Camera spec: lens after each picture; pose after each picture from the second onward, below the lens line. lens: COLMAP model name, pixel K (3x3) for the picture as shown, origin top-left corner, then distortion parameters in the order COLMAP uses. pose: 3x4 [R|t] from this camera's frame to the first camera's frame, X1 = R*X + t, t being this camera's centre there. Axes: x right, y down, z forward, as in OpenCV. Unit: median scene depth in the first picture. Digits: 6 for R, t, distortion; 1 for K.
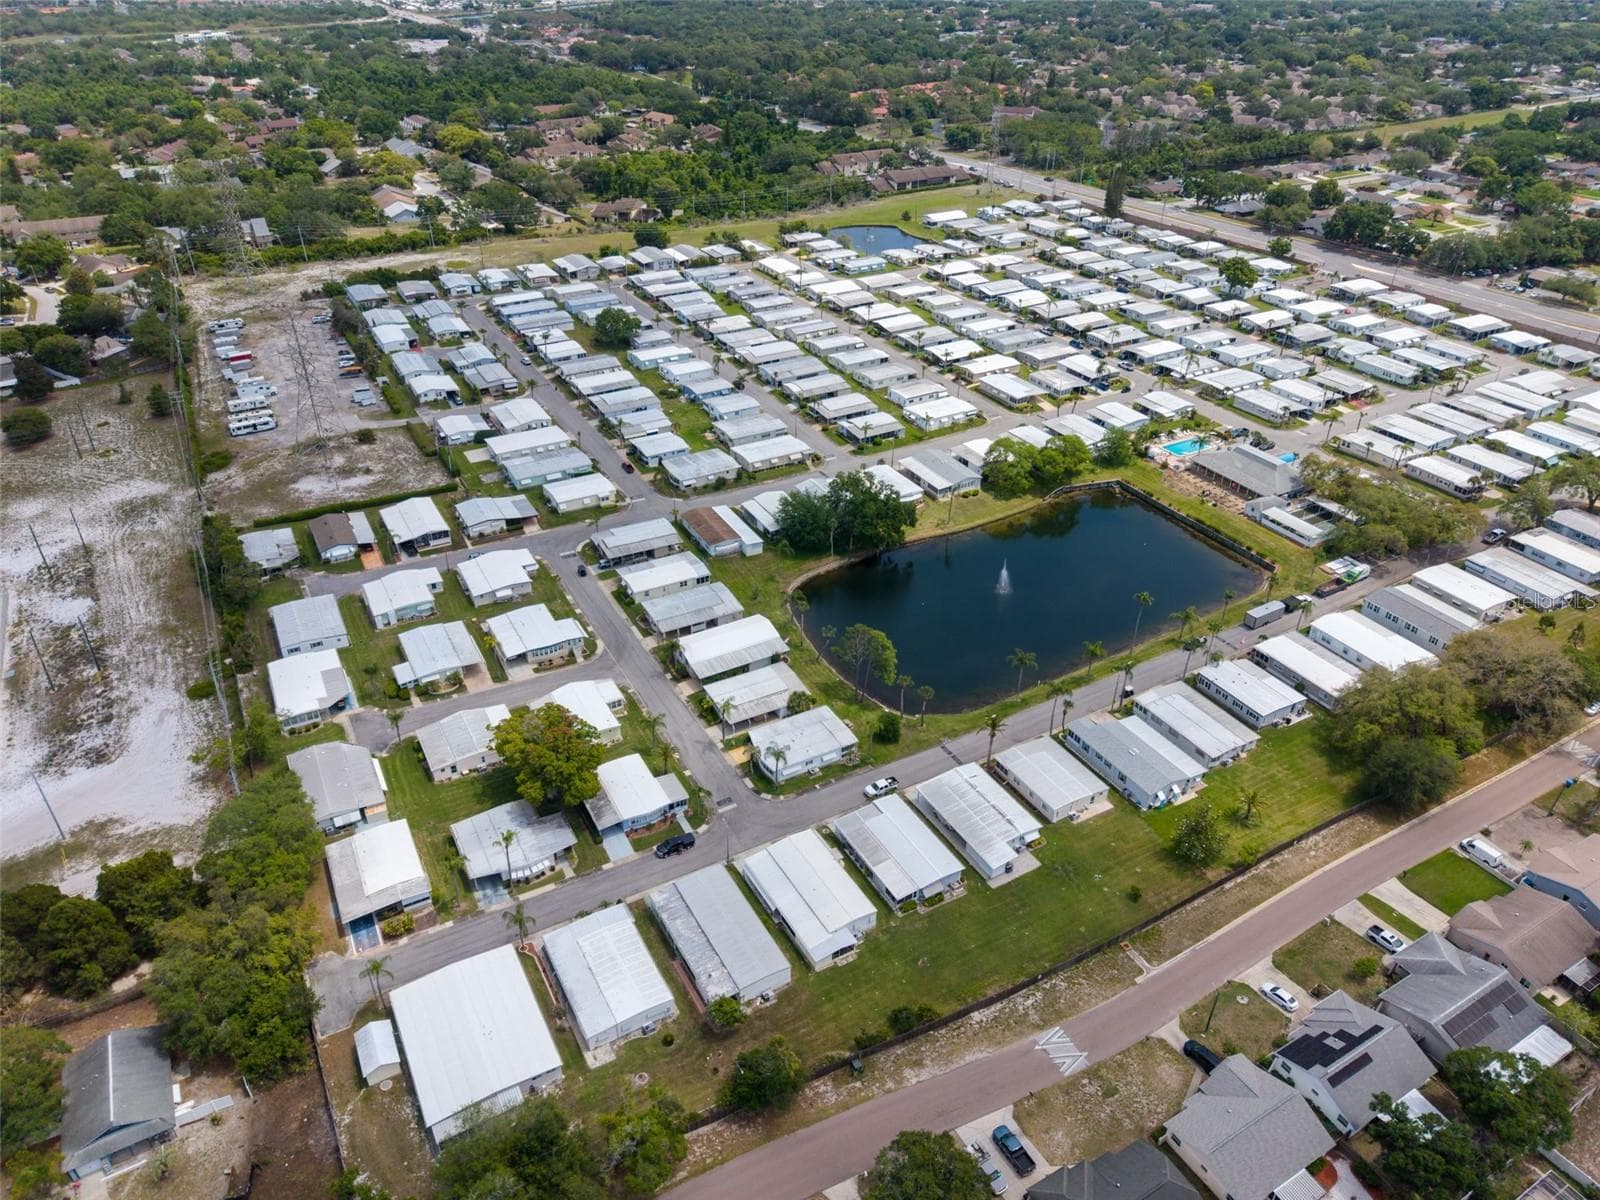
lens RADIAL K [[1067.1, 0, 800.0], [0, 1067.1, 600.0], [0, 0, 1]] dist [0.067915, -0.098234]
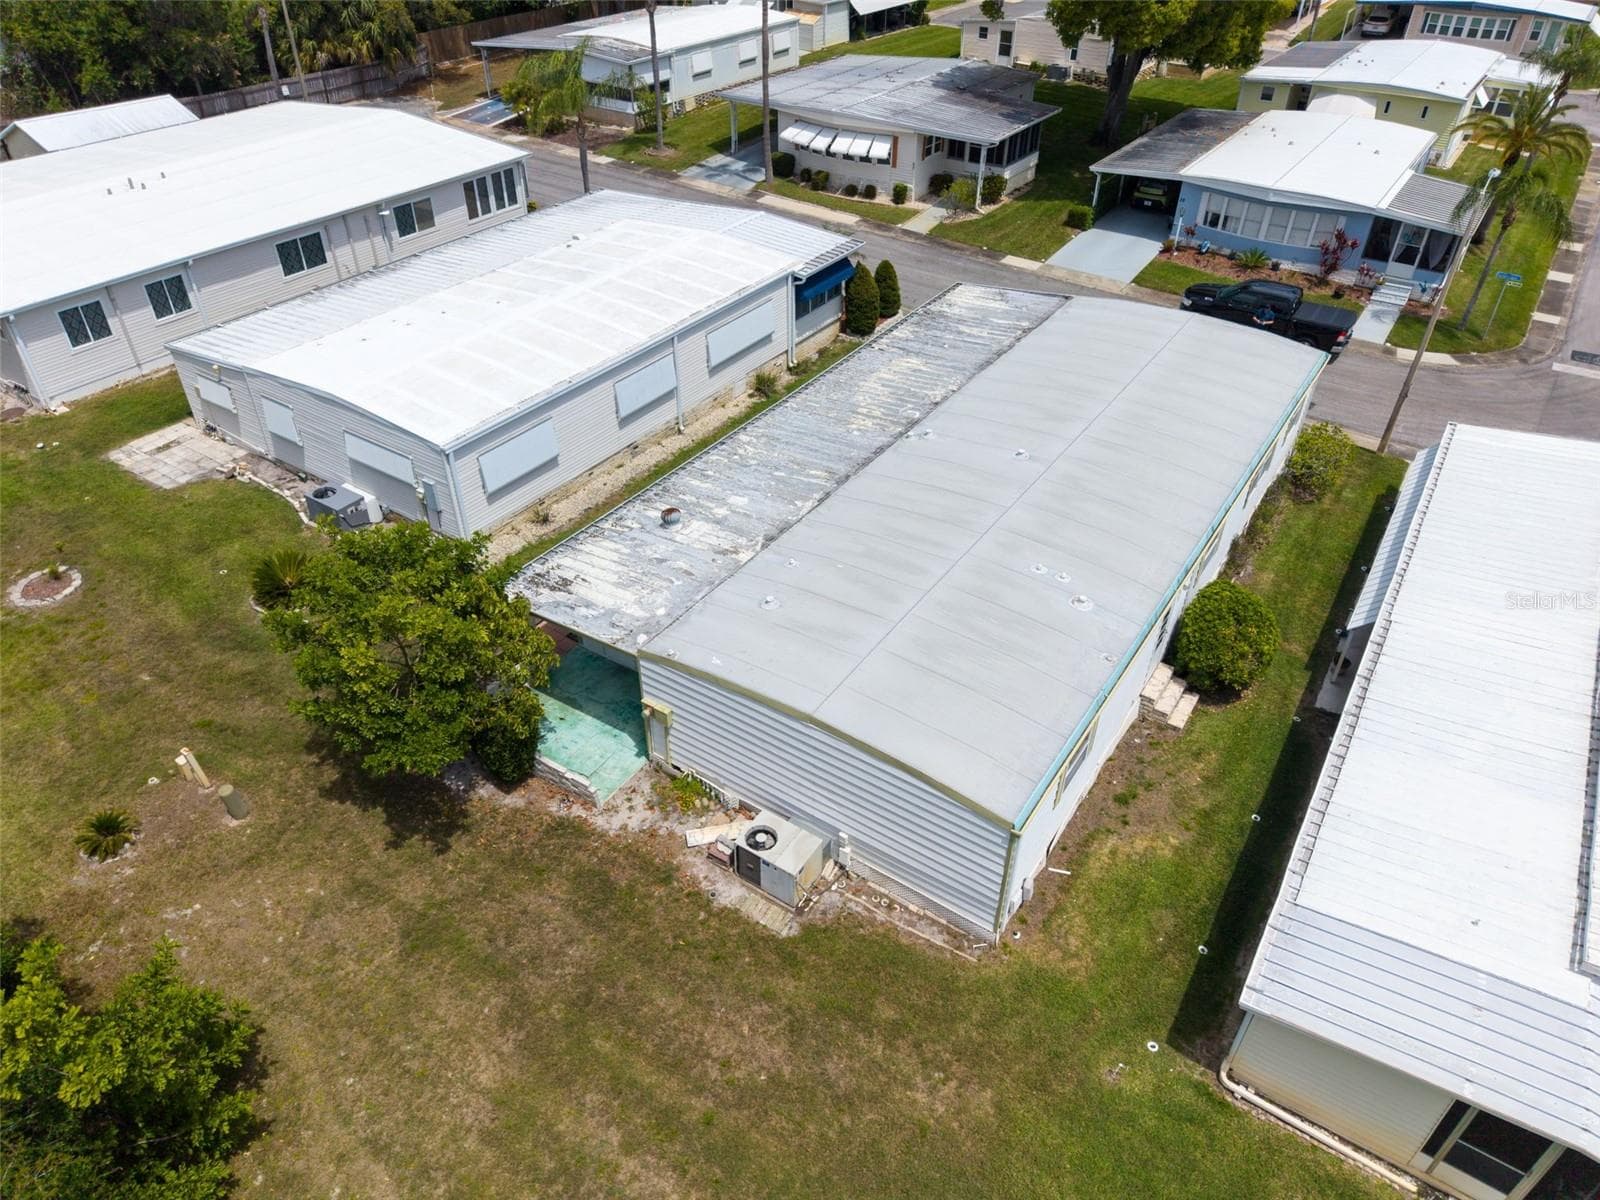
lens RADIAL K [[1062.3, 0, 800.0], [0, 1062.3, 600.0], [0, 0, 1]] dist [0.011700, -0.003006]
pose [[0.448412, 0.529801, -0.719887, 0.029757], [-0.474814, 0.823555, 0.310337, 0.175487], [0.757283, 0.202654, 0.620849, 0.536698]]
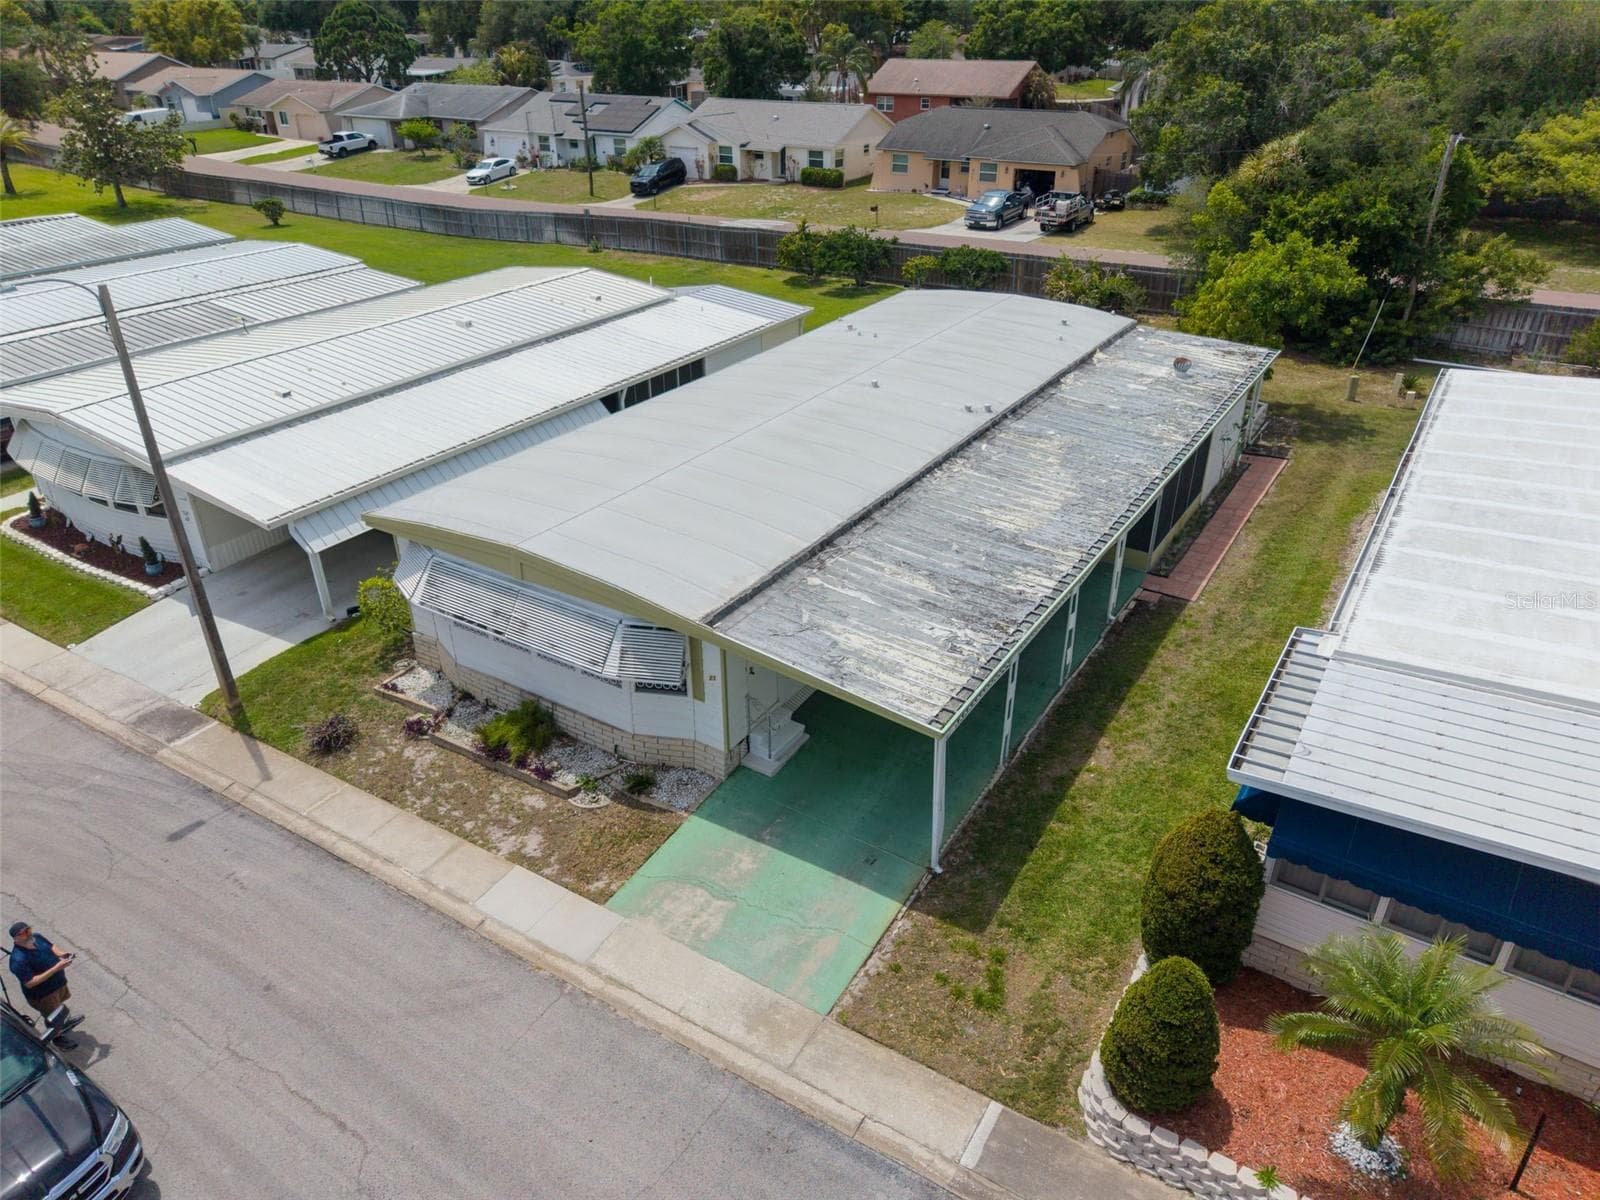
lens RADIAL K [[1092.8, 0, 805.8], [0, 1092.8, 576.2], [0, 0, 1]] dist [0.007395, 0.002317]
pose [[-0.467396, -0.415493, 0.780325, -0.129779], [0.473133, 0.628056, 0.617811, 0.128582], [-0.746784, 0.657960, -0.096967, 0.641624]]
